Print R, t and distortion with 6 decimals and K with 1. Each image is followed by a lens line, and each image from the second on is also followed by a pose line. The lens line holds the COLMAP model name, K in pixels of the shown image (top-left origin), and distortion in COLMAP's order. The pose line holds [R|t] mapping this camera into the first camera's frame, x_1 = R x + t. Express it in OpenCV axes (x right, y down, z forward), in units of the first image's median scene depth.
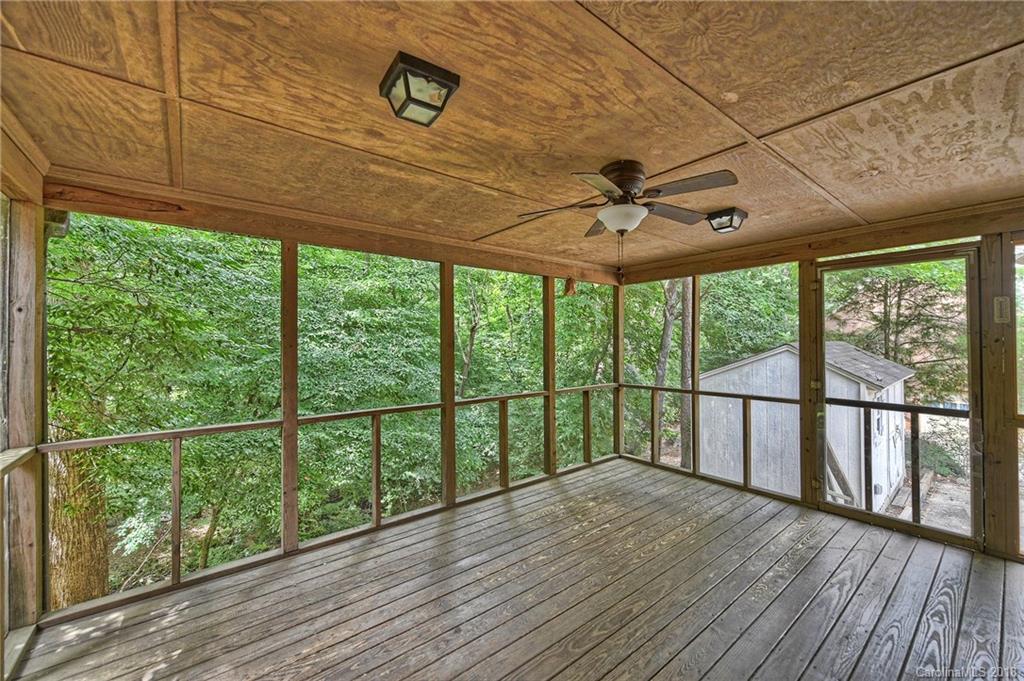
lens RADIAL K [[413.0, 0, 518.7], [0, 413.0, 339.4], [0, 0, 1]] dist [0.000461, -0.000109]
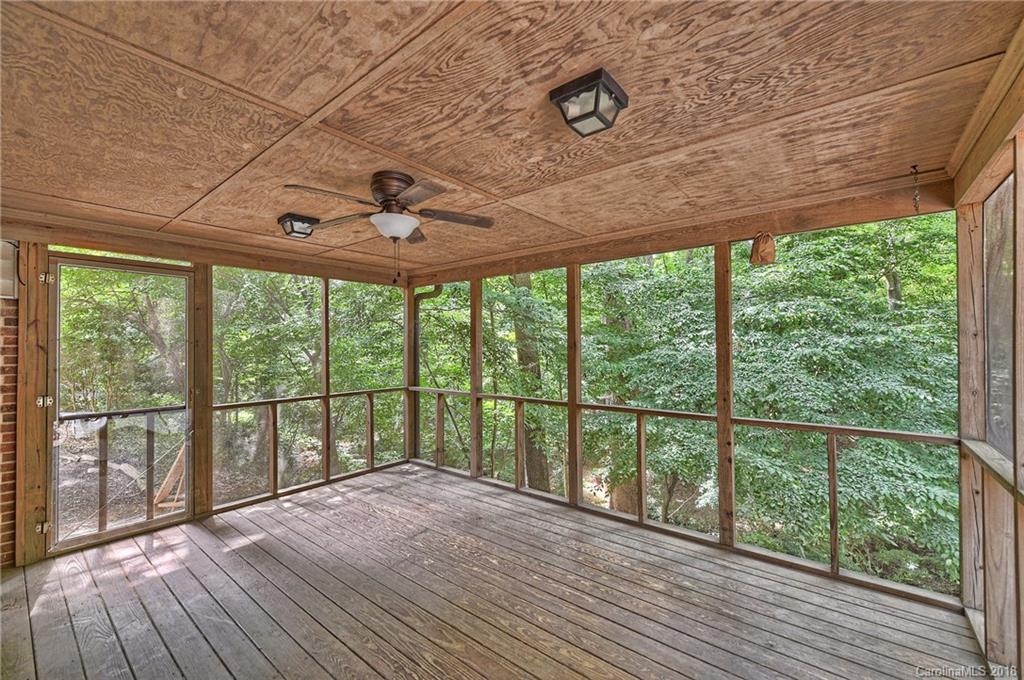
lens RADIAL K [[417.5, 0, 517.1], [0, 417.5, 342.2], [0, 0, 1]] dist [0.001753, -0.000765]
pose [[0.203605, -0.004187, -0.979044, 0.968916], [0.009852, 0.999949, -0.002228, 0.001943], [0.979004, -0.009192, 0.203636, 0.782623]]
